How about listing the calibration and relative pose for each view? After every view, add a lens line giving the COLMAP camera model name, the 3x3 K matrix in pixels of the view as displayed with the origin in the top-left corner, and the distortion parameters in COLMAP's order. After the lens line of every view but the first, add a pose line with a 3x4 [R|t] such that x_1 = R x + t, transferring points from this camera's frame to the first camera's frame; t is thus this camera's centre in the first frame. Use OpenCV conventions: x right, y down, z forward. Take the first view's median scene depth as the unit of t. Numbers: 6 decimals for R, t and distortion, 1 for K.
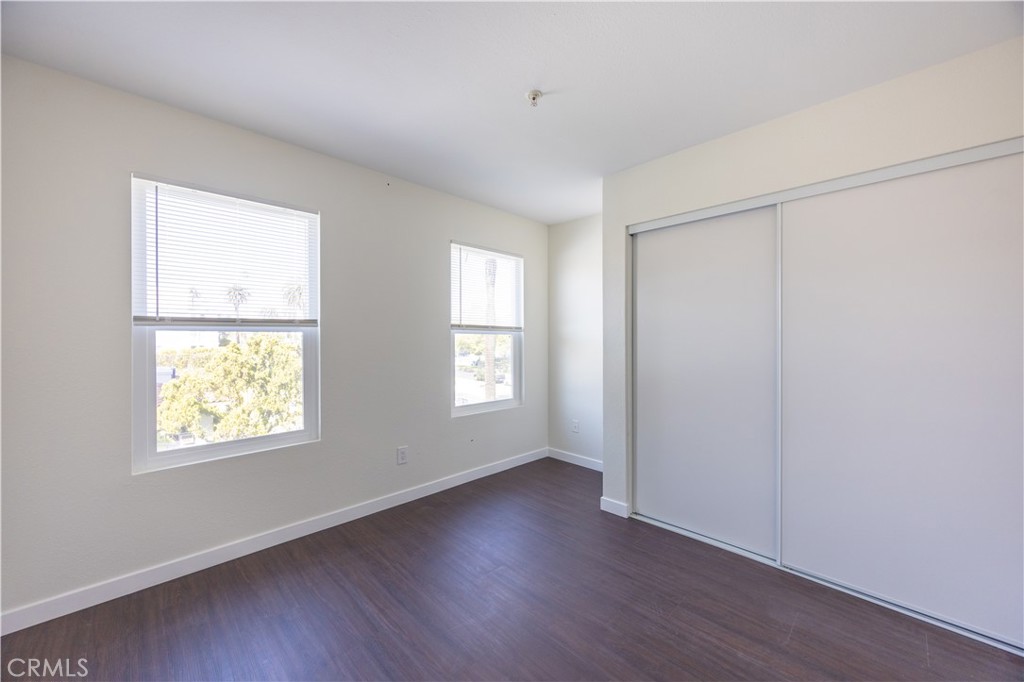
lens RADIAL K [[411.5, 0, 508.6], [0, 411.5, 342.7], [0, 0, 1]] dist [-0.004577, 0.000210]
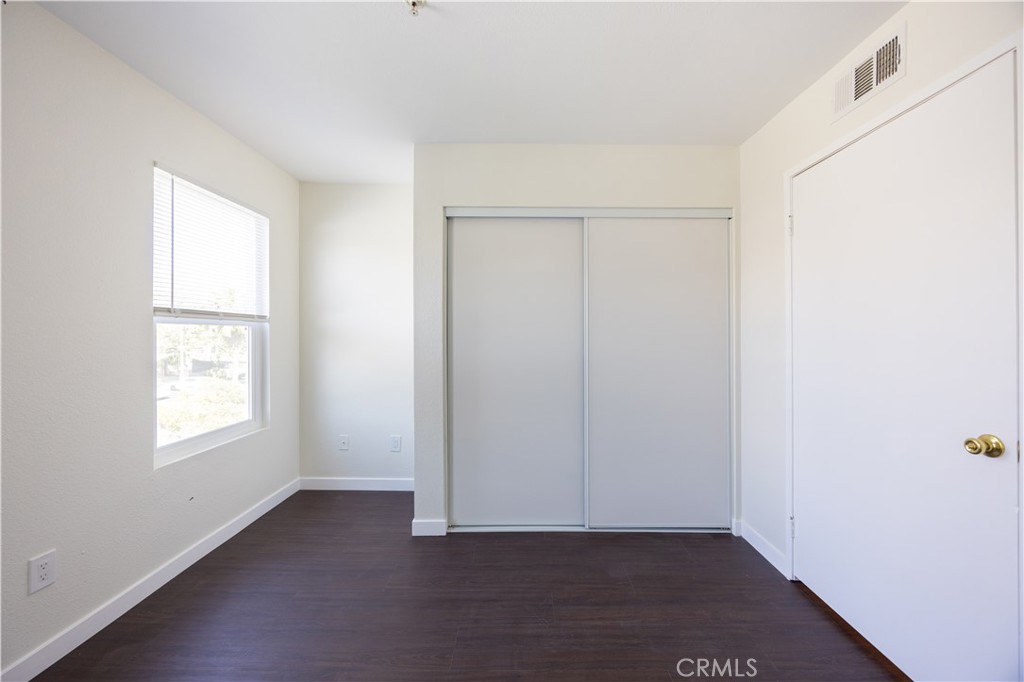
lens RADIAL K [[411.5, 0, 513.0], [0, 411.5, 332.3], [0, 0, 1]] dist [-0.004577, 0.000210]
pose [[0.672289, 0.001471, 0.740288, -0.270905], [0.002455, 0.999988, -0.004217, -0.007387], [-0.740285, 0.004653, 0.672277, 0.291175]]
